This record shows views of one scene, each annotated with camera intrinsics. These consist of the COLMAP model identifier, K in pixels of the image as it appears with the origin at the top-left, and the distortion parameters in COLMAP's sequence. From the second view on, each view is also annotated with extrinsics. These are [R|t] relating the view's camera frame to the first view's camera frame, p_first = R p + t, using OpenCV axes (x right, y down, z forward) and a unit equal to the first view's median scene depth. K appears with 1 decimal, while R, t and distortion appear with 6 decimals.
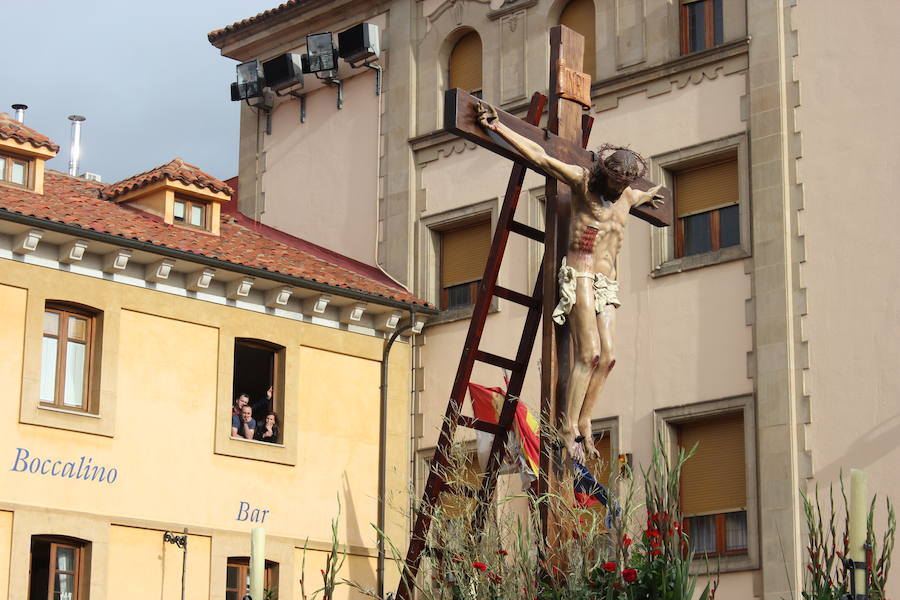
lens RADIAL K [[2164.8, 0, 441.8], [0, 2164.8, 288.1], [0, 0, 1]] dist [0.062423, 0.422877]
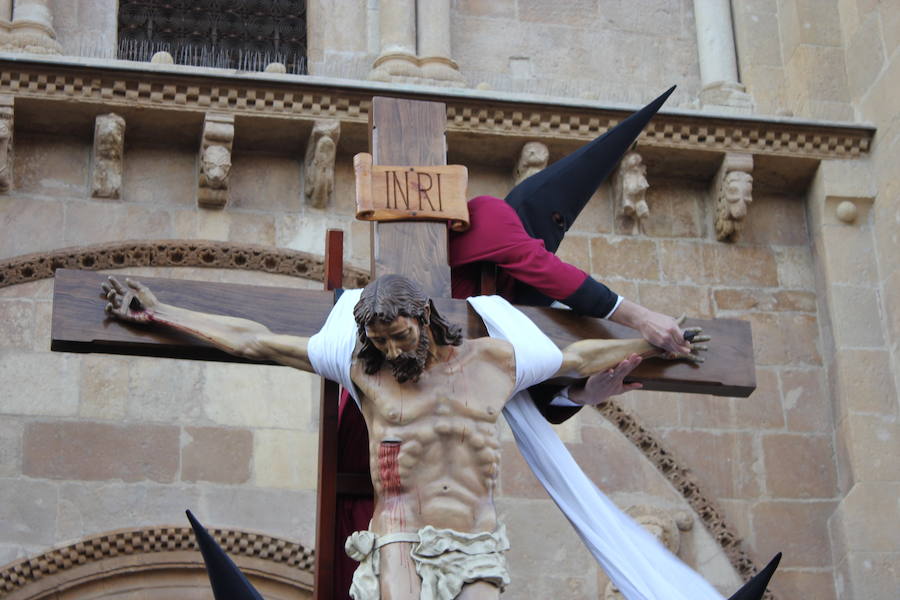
lens RADIAL K [[2164.8, 0, 441.8], [0, 2164.8, 288.1], [0, 0, 1]] dist [0.062423, 0.422877]
pose [[0.754668, -0.338295, -0.562167, 0.369121], [0.211781, 0.936560, -0.279292, 0.080090], [0.620987, 0.091716, 0.778437, 0.618398]]
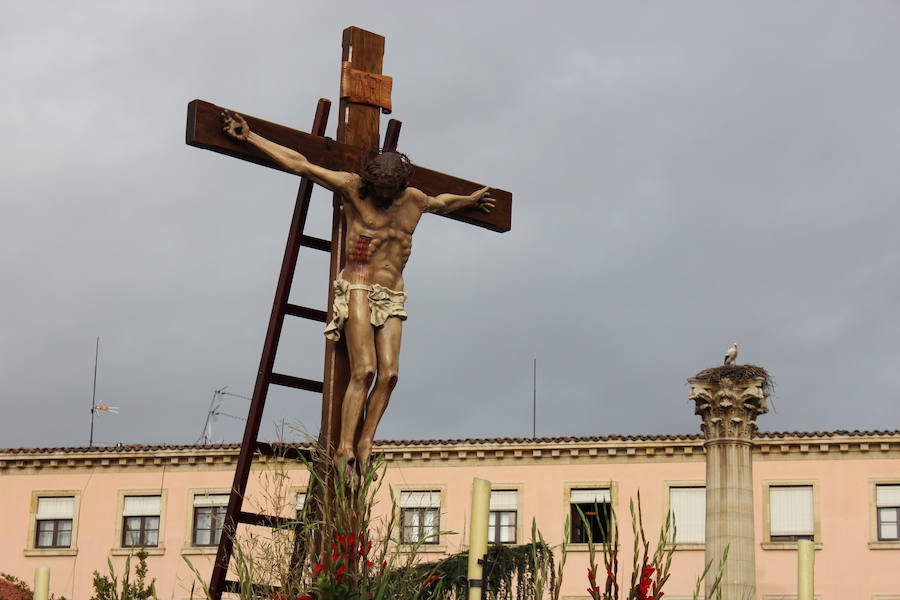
lens RADIAL K [[2164.8, 0, 441.8], [0, 2164.8, 288.1], [0, 0, 1]] dist [0.062423, 0.422877]
pose [[0.970306, -0.058390, -0.234728, 0.321795], [0.052661, 0.998143, -0.030607, 0.025129], [0.236079, 0.017337, 0.971579, 0.093101]]
